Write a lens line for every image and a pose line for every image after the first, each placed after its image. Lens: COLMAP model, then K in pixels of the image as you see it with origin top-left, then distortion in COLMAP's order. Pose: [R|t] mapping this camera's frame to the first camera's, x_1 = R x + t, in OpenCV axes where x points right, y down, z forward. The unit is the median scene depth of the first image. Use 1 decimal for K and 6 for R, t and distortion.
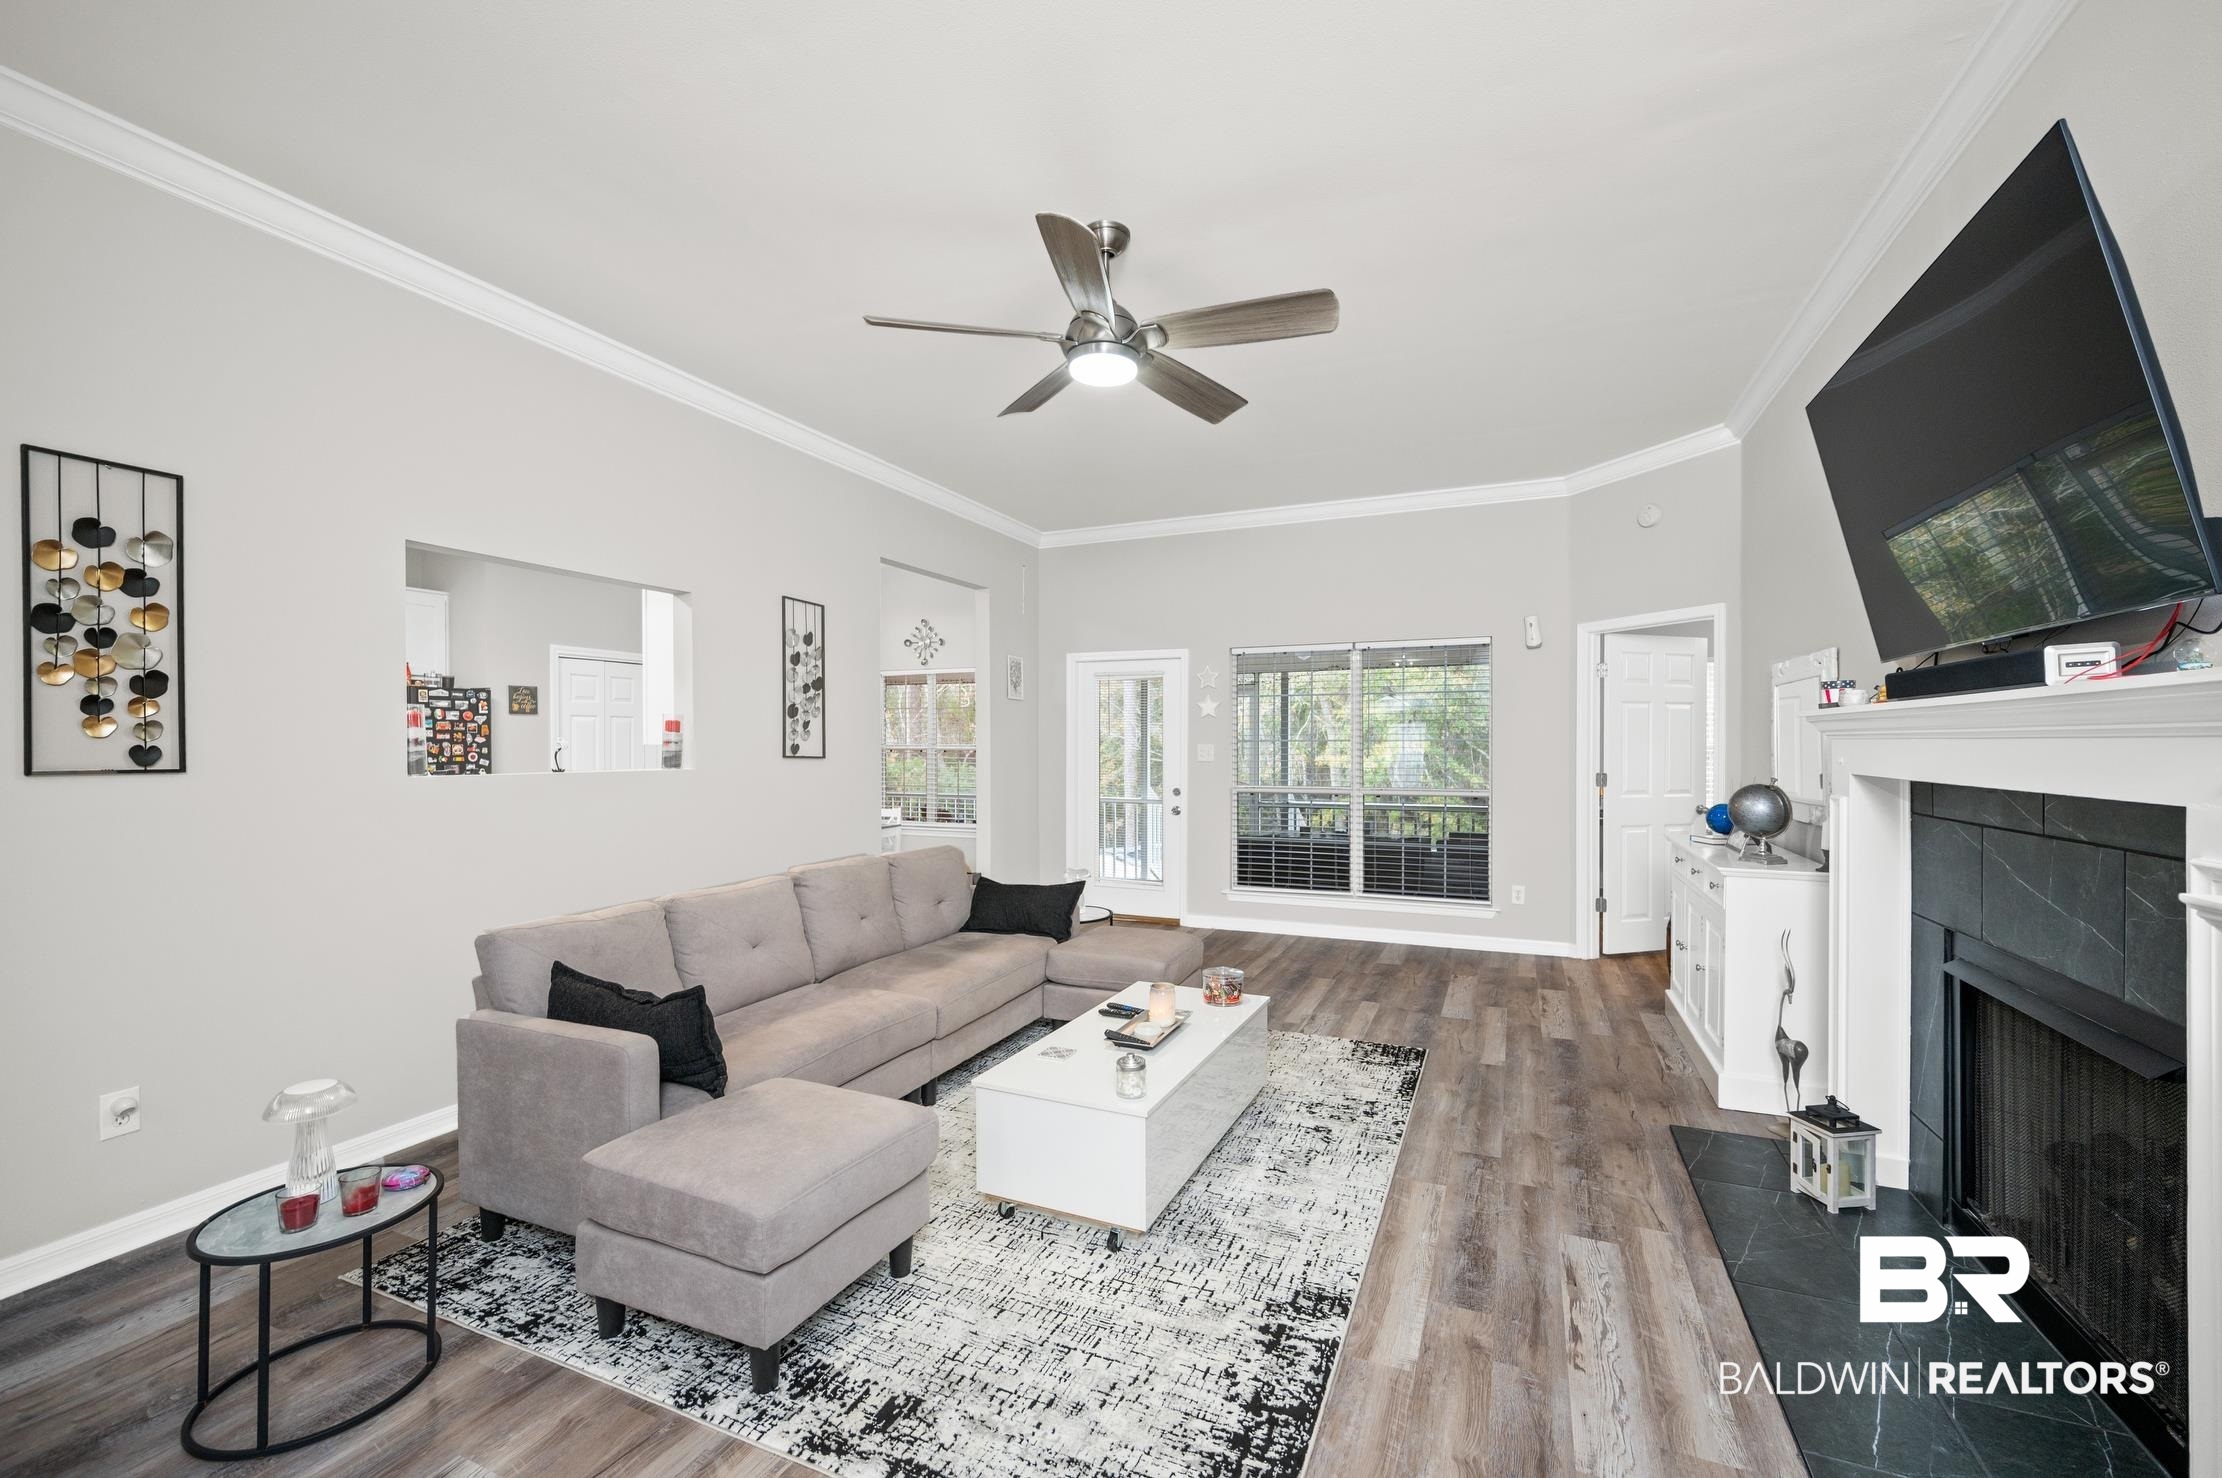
lens RADIAL K [[885.2, 0, 1112.0], [0, 885.2, 744.2], [0, 0, 1]] dist [-0.003174, 0.000611]
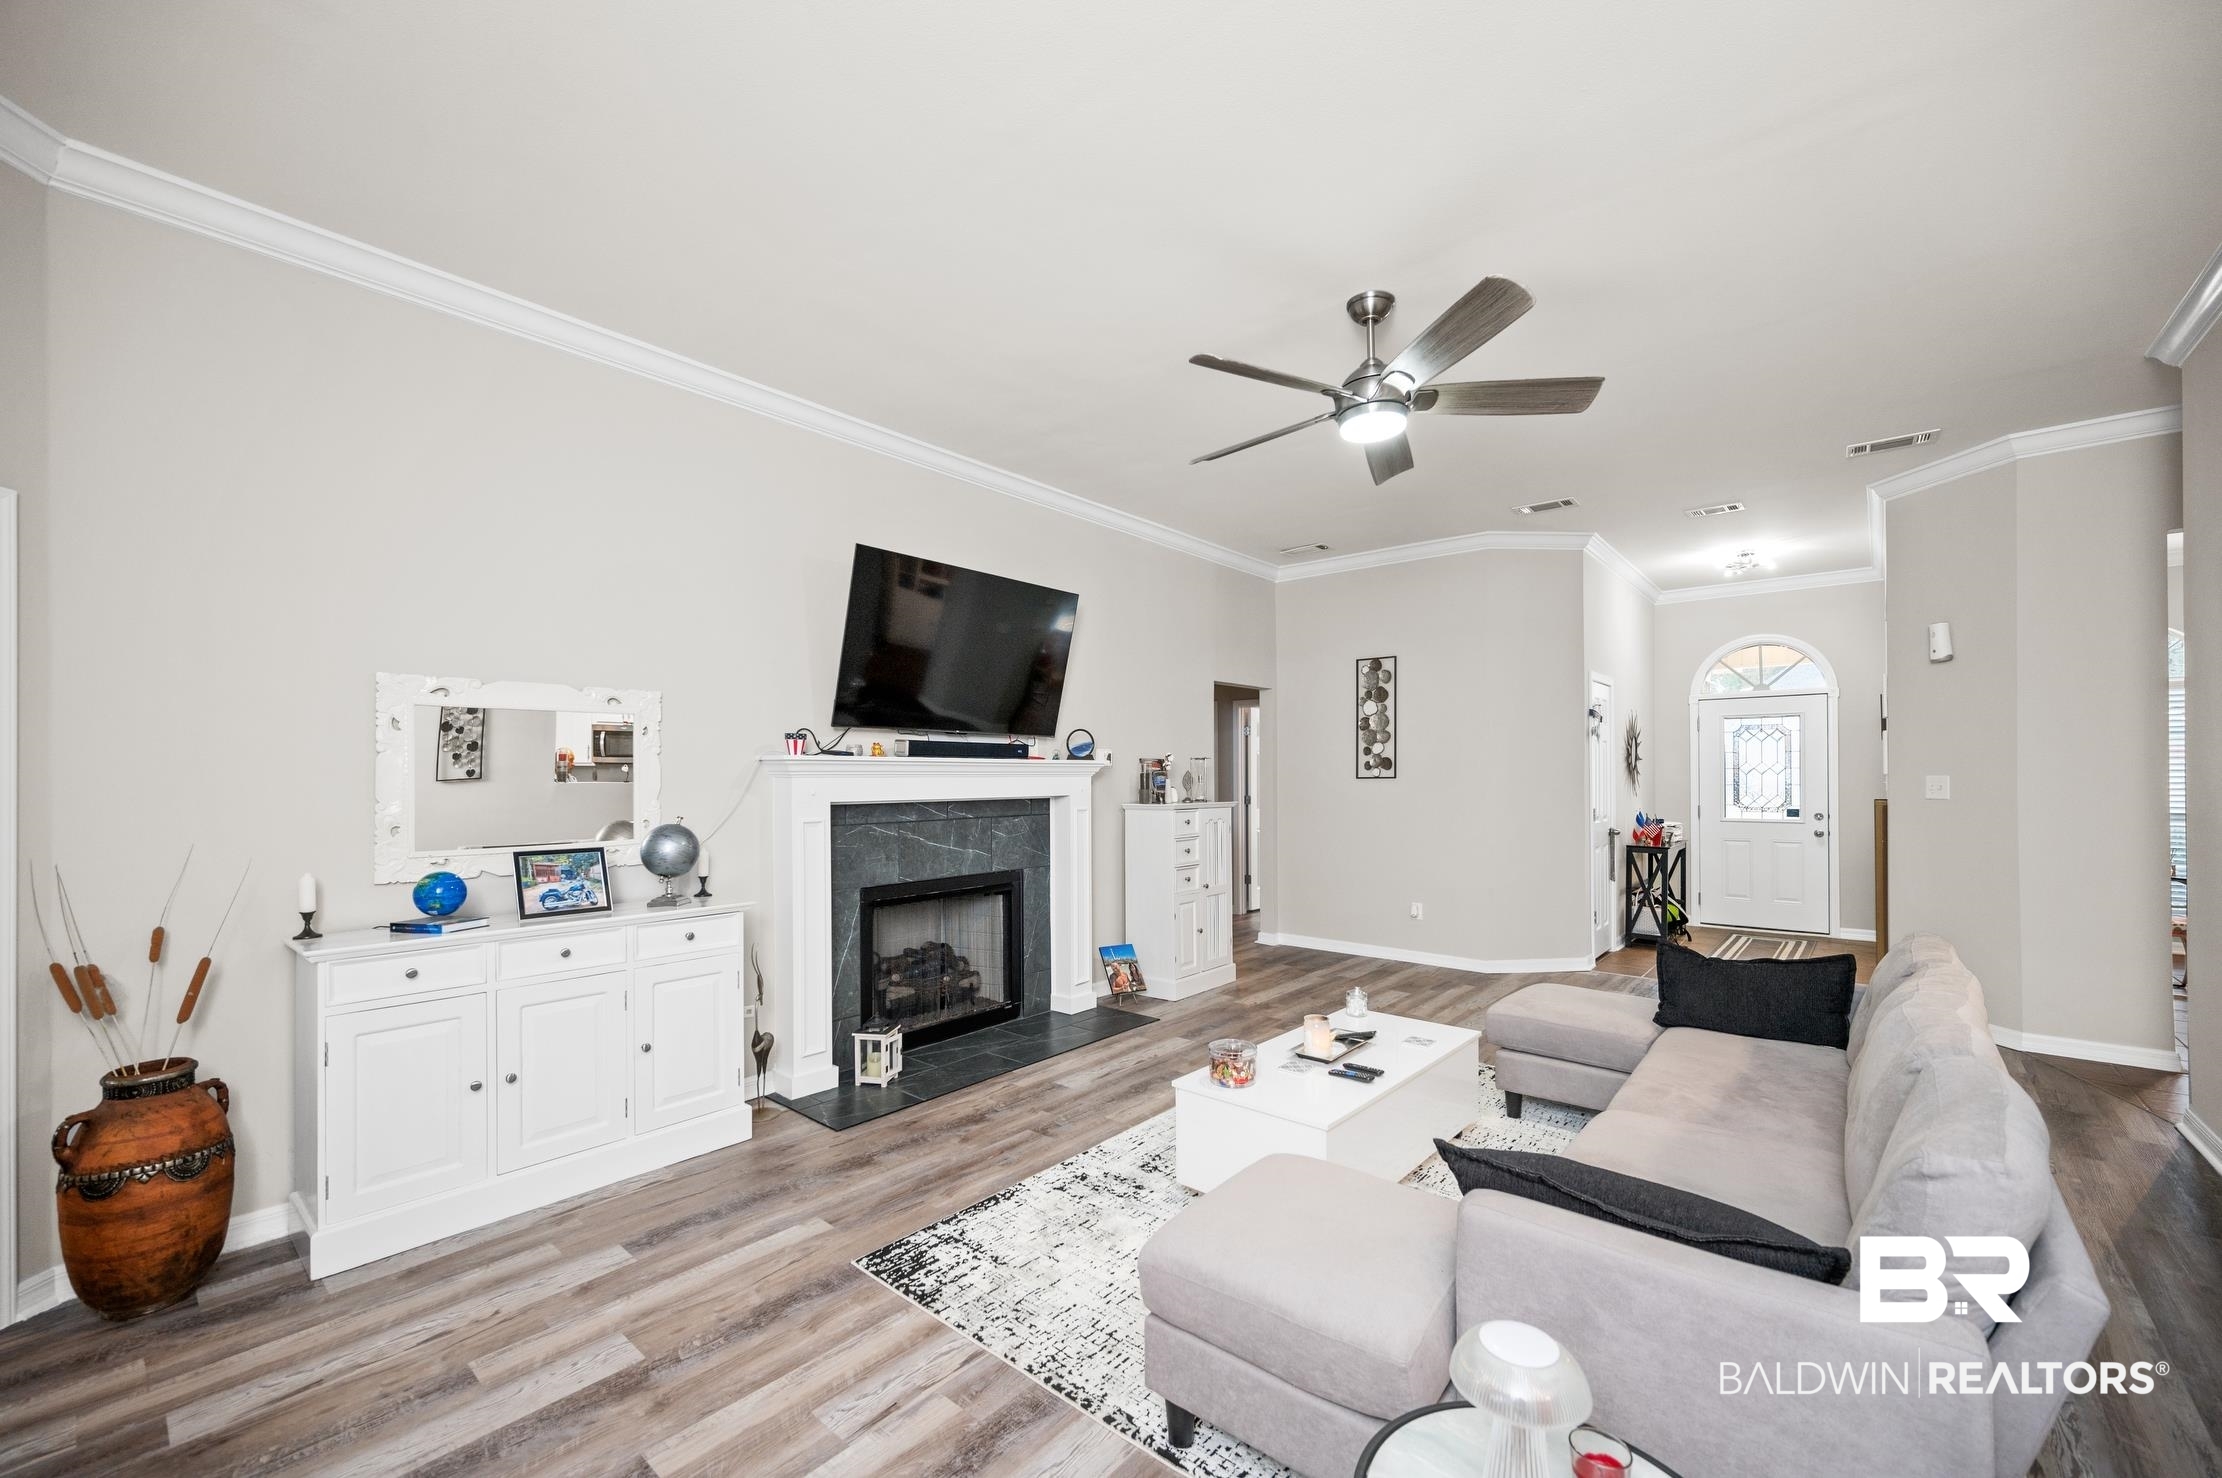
lens RADIAL K [[885.2, 0, 1113.7], [0, 885.2, 760.0], [0, 0, 1]] dist [-0.003174, 0.000611]
pose [[-0.957941, 0.009875, 0.286794, -0.012368], [0.006071, 0.999881, -0.014152, -0.008483], [-0.286900, -0.011816, -0.957888, 1.713348]]
